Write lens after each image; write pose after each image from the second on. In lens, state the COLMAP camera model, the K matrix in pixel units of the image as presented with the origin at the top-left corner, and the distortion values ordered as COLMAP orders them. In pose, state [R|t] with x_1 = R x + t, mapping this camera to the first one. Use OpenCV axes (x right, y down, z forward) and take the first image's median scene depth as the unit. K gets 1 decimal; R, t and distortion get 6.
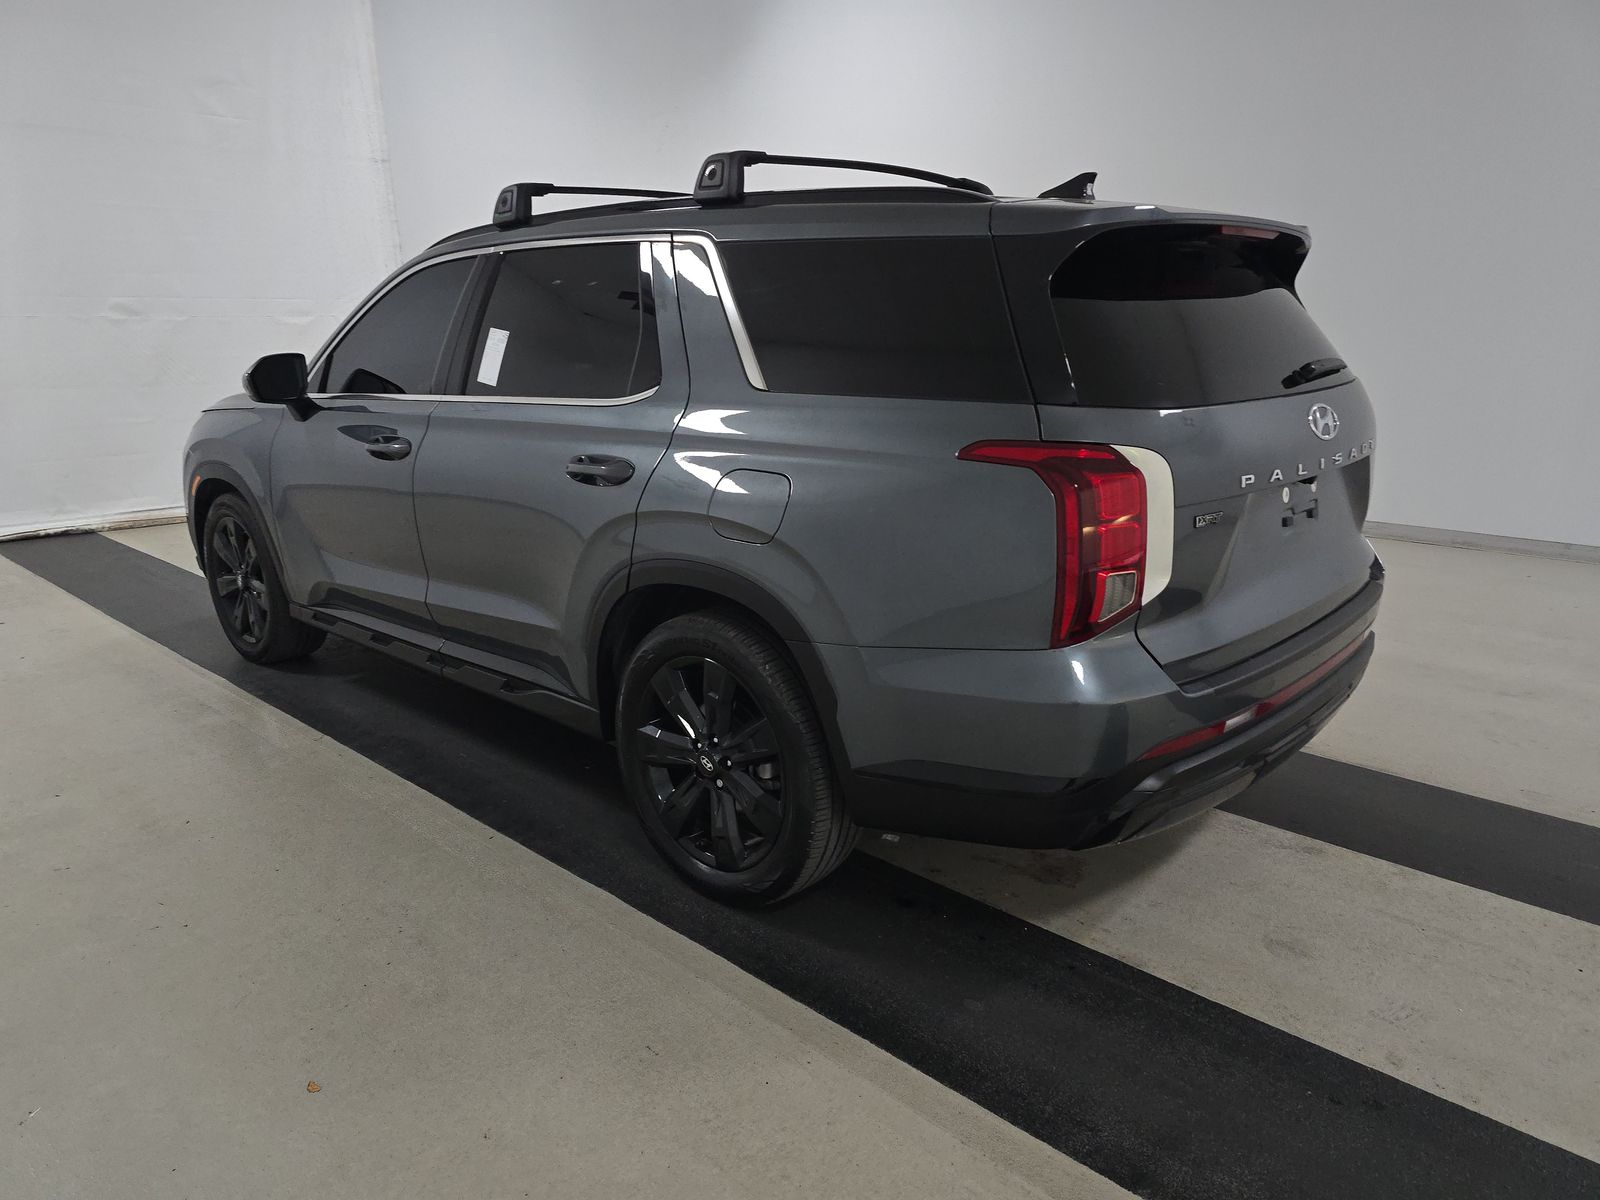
lens RADIAL K [[1120.3, 0, 800.0], [0, 1120.3, 600.0], [0, 0, 1]] dist [-0.021516, 0.000561]
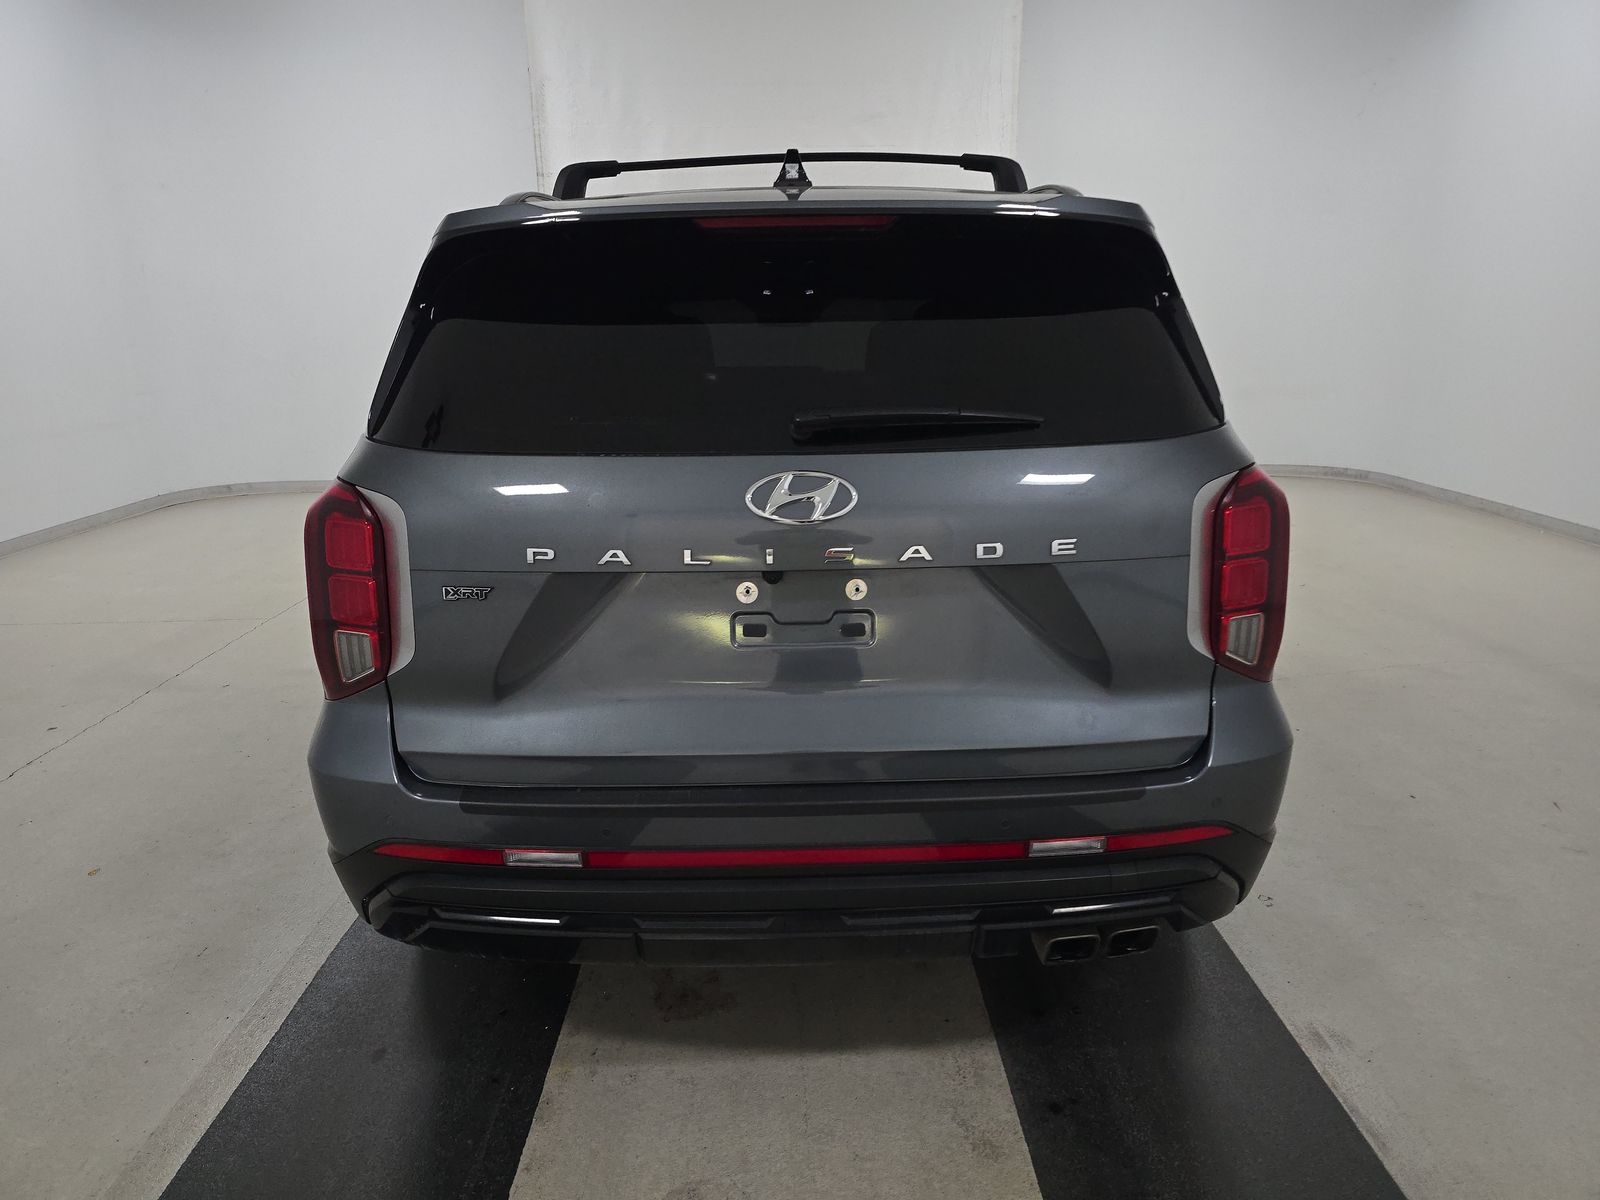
lens RADIAL K [[1120.3, 0, 800.0], [0, 1120.3, 600.0], [0, 0, 1]] dist [-0.021516, 0.000561]
pose [[0.706345, 0.193690, -0.680853, 0.833418], [-0.194784, 0.977888, 0.076113, -0.136001], [0.680541, 0.078857, 0.728455, 0.442427]]
